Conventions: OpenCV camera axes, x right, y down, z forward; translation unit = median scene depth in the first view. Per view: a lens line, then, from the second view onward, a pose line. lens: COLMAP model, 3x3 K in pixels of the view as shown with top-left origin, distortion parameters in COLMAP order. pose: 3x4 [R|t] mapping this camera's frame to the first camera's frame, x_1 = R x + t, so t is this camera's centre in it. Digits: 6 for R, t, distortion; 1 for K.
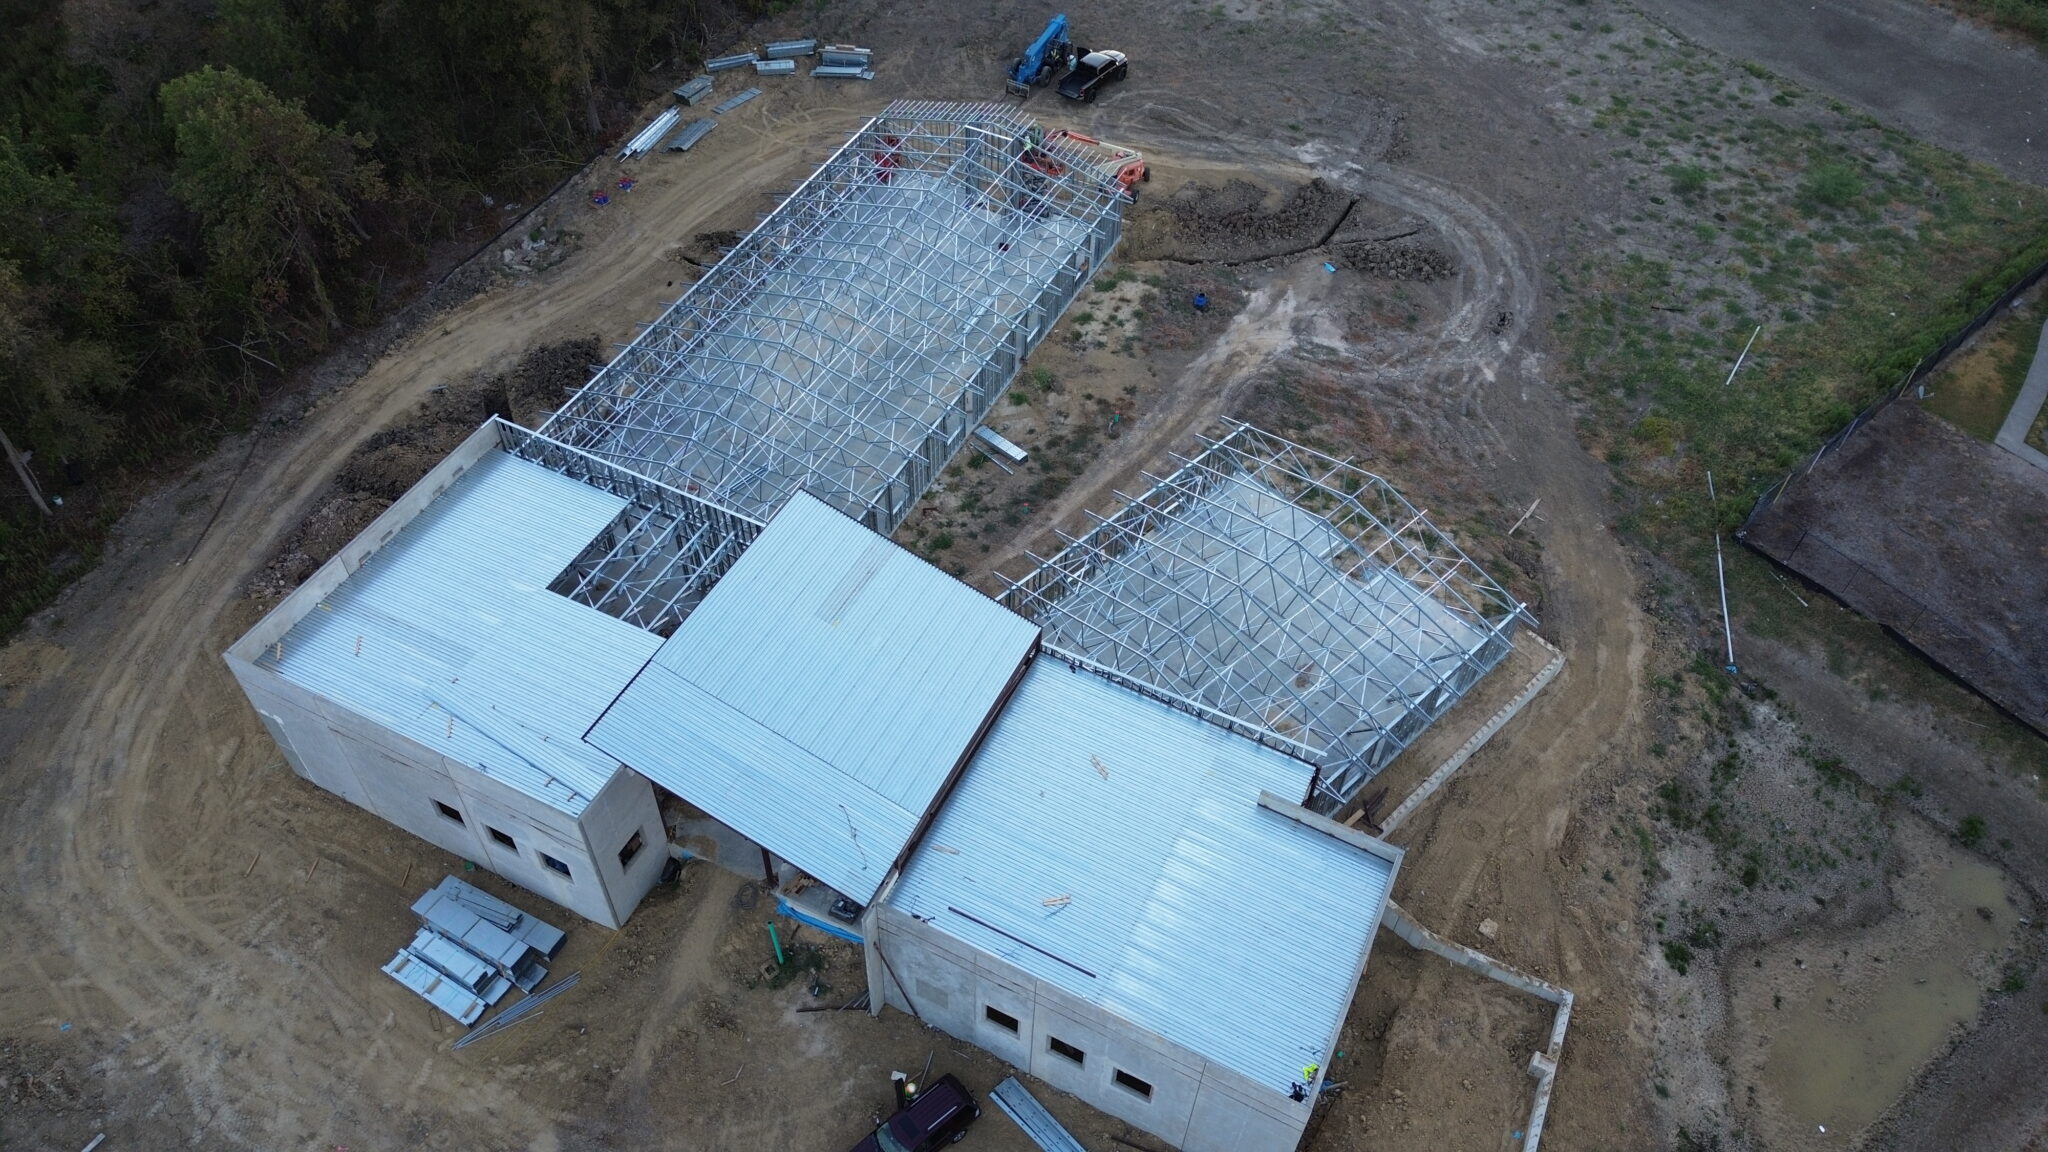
lens RADIAL K [[1437.6, 0, 1031.2], [0, 1437.6, 573.3], [0, 0, 1]] dist [0.094239, -0.101418]
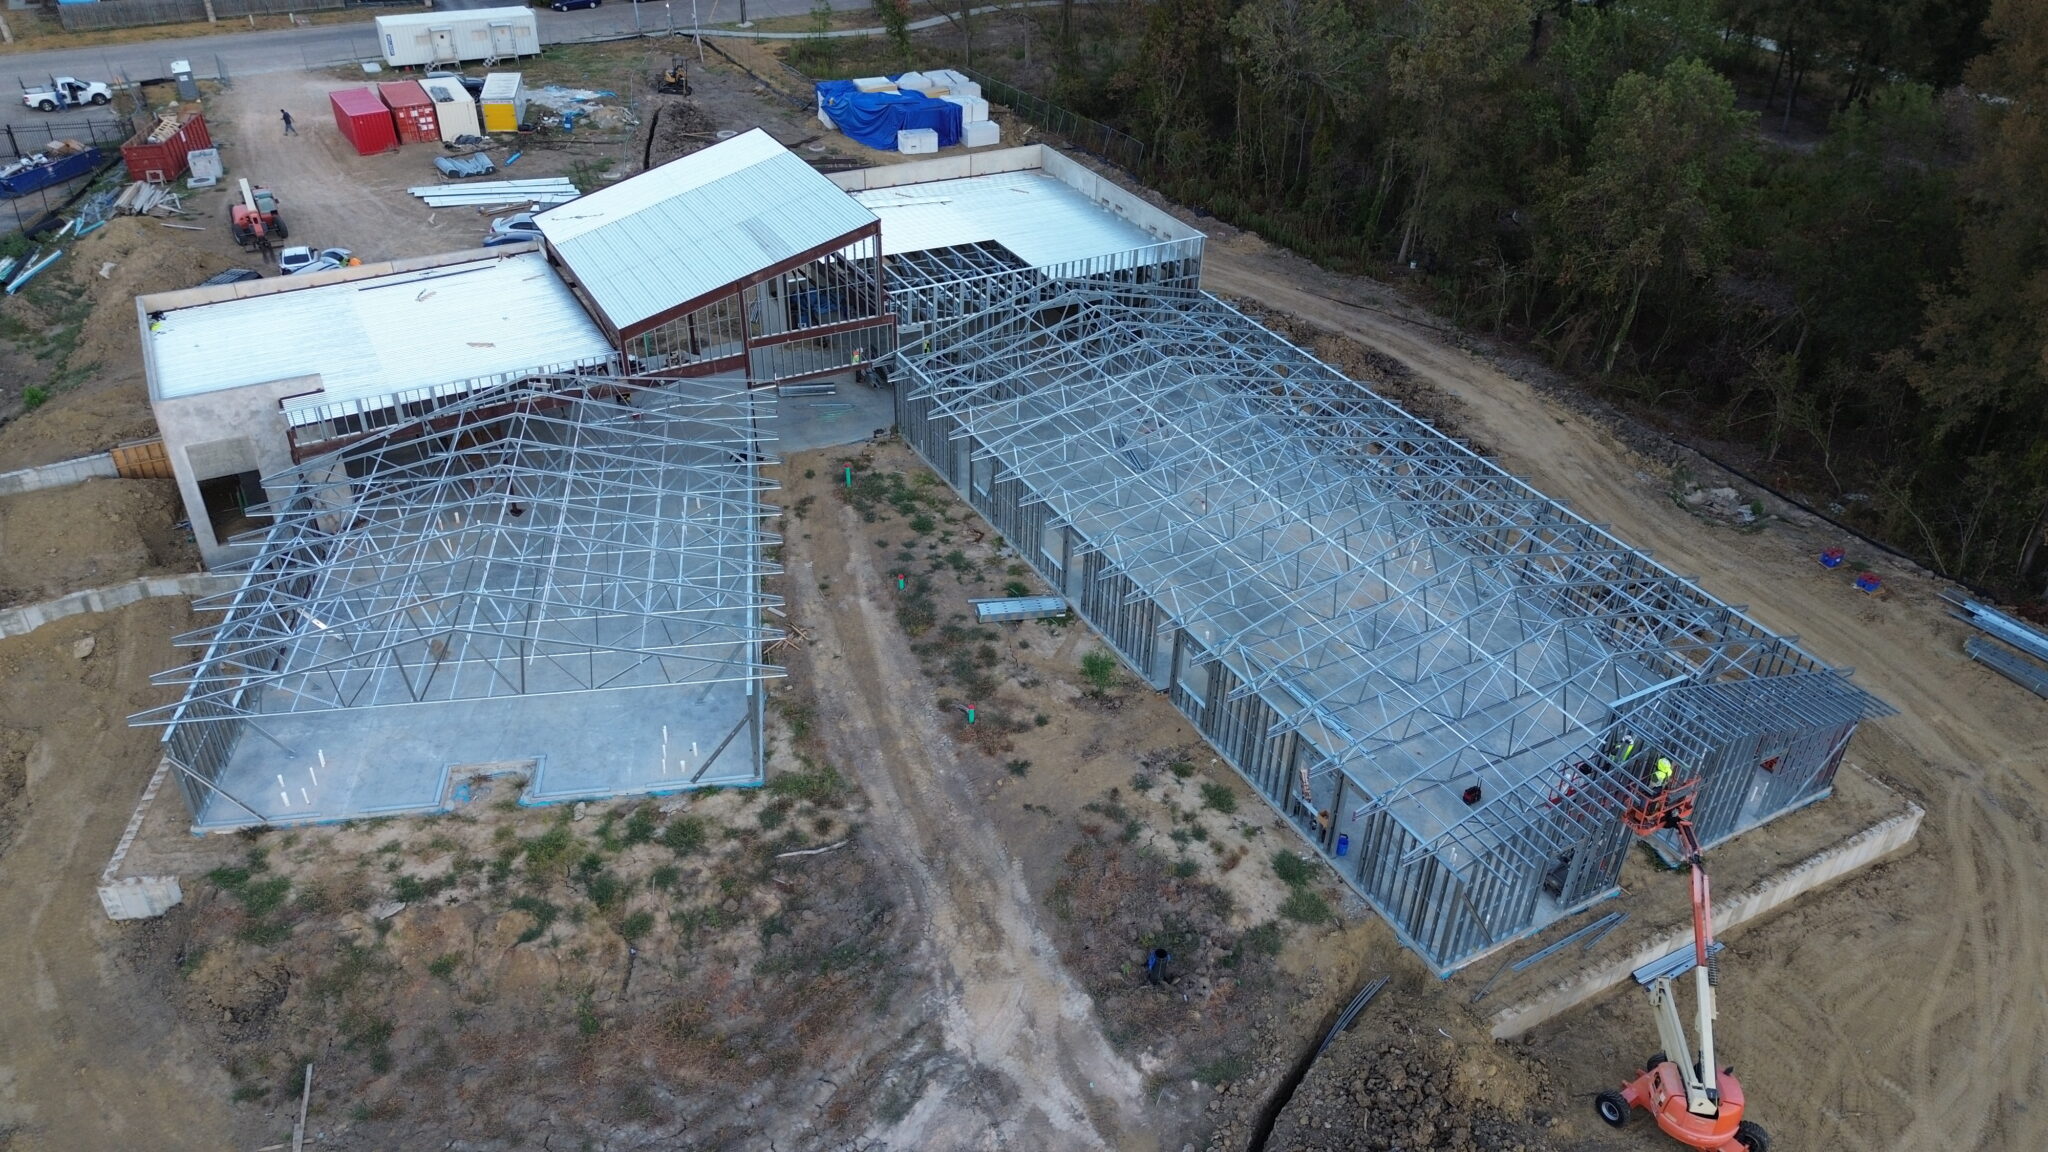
lens RADIAL K [[1443.7, 0, 1028.8], [0, 1443.7, 578.2], [0, 0, 1]] dist [0.073264, -0.075068]
pose [[-0.568888, 0.415554, -0.709705, 0.433538], [-0.642302, 0.314449, 0.698978, -0.541975], [0.513629, 0.853485, 0.088025, 0.849064]]
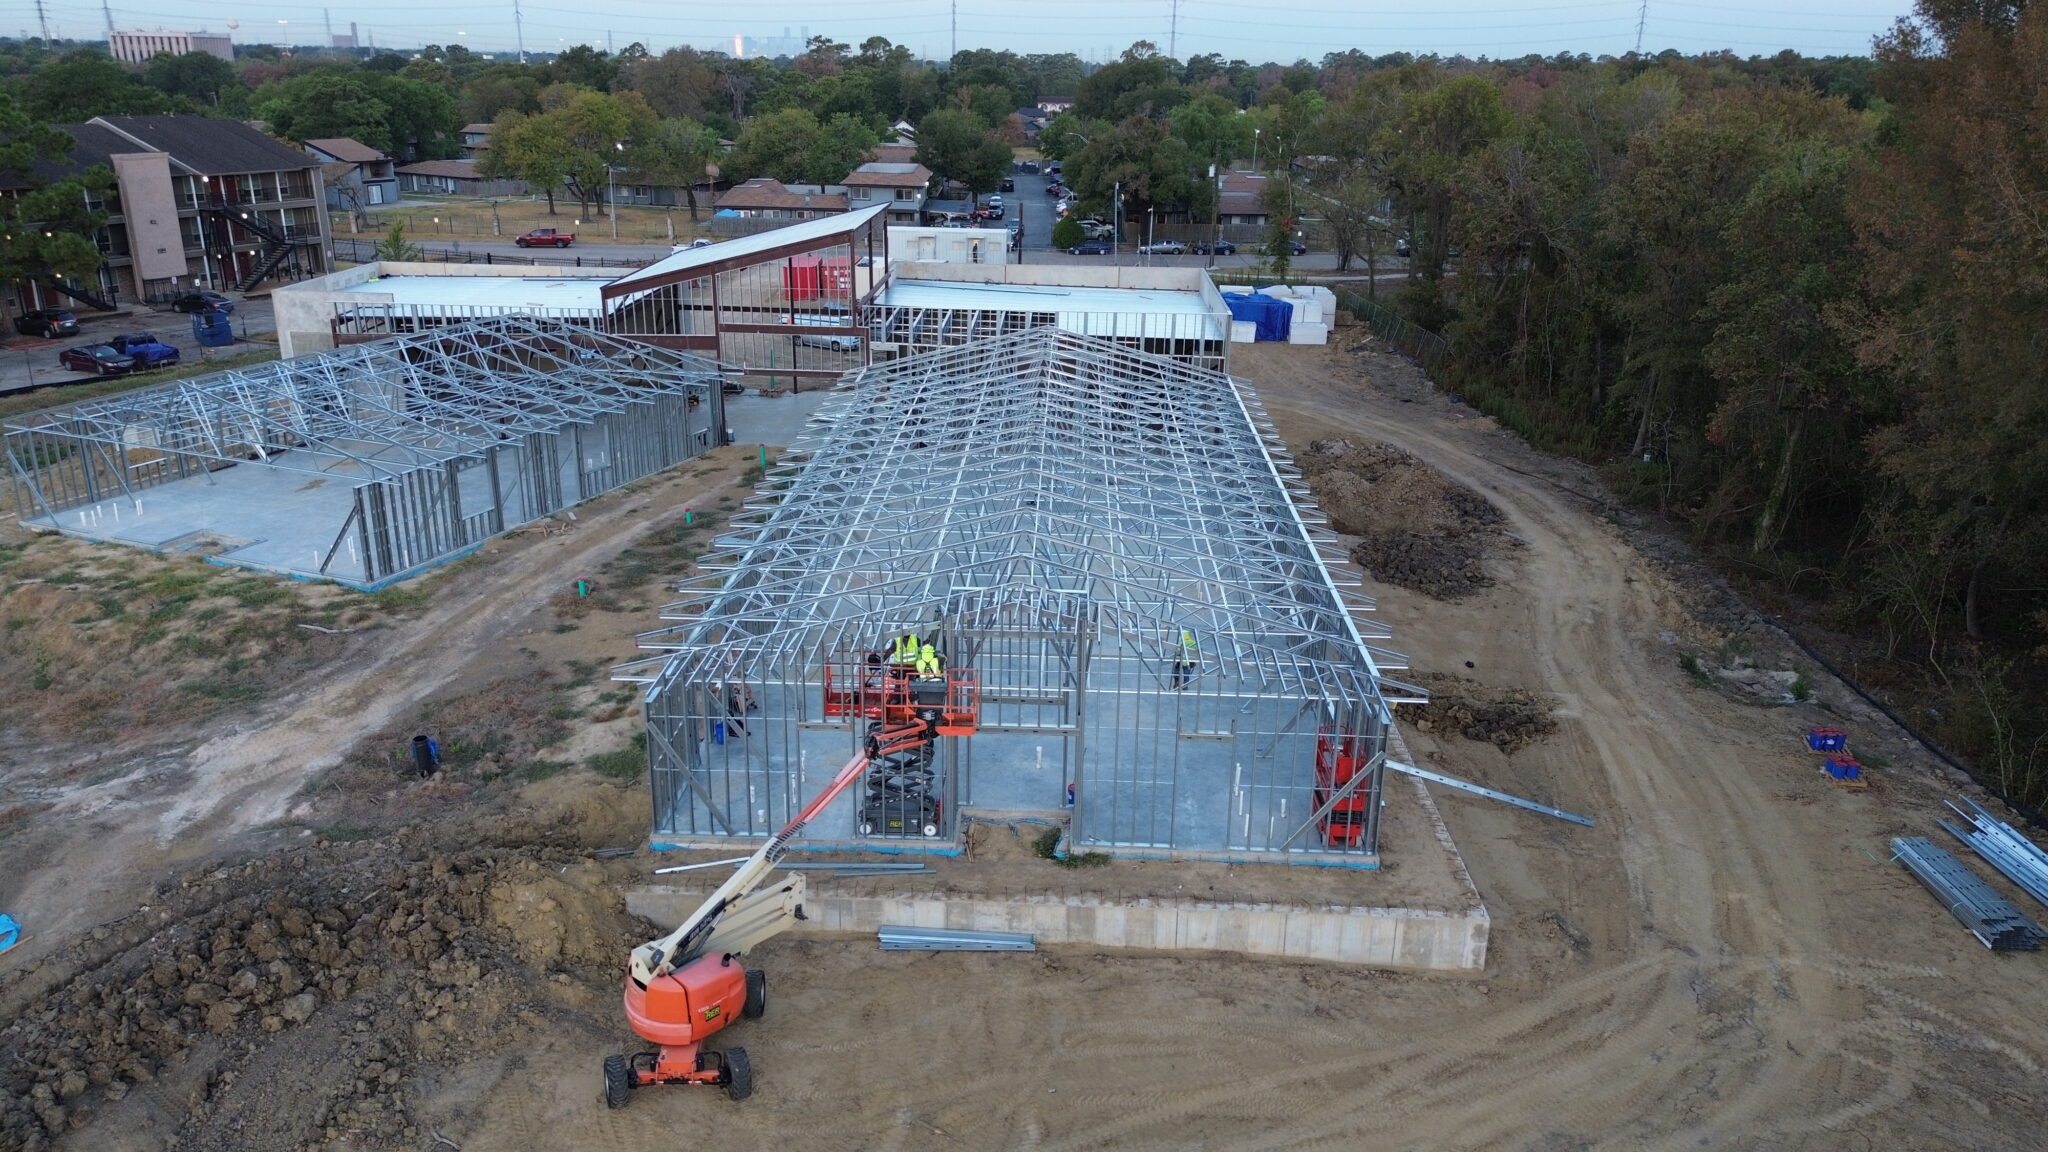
lens RADIAL K [[1443.7, 0, 1028.8], [0, 1443.7, 578.2], [0, 0, 1]] dist [0.073264, -0.075068]
pose [[-0.910320, 0.095713, -0.402687, 0.126073], [-0.335694, 0.398405, 0.853570, -0.655251], [0.242130, 0.912202, -0.330546, 1.165770]]
